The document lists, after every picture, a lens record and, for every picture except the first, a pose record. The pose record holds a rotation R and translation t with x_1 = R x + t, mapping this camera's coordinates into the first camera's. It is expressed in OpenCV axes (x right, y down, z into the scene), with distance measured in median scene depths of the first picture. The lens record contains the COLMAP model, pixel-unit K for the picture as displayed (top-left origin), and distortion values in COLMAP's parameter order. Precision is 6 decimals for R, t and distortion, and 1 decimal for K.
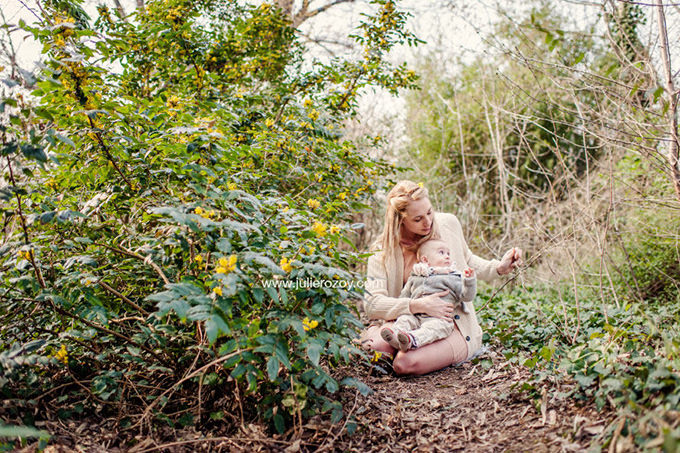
lens RADIAL K [[597.7, 0, 340.0], [0, 597.7, 226.5], [0, 0, 1]] dist [-0.005031, -0.005269]
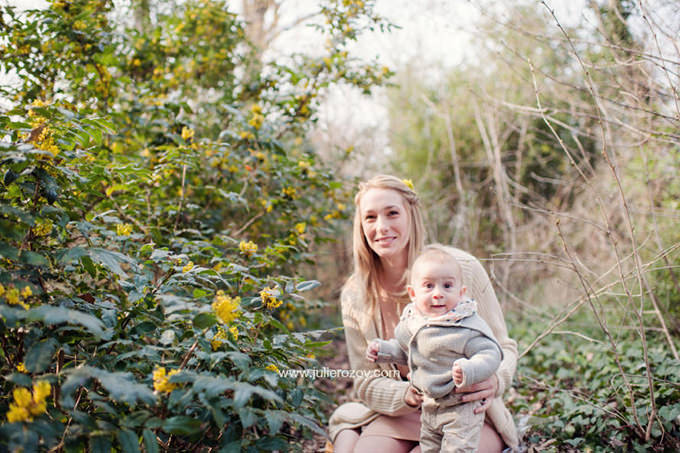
lens RADIAL K [[597.7, 0, 340.0], [0, 597.7, 226.5], [0, 0, 1]] dist [-0.005031, -0.005269]
pose [[0.998282, -0.056597, 0.015151, 0.031929], [0.057008, 0.997975, -0.028223, -0.023464], [-0.013523, 0.029039, 0.999487, 0.199916]]
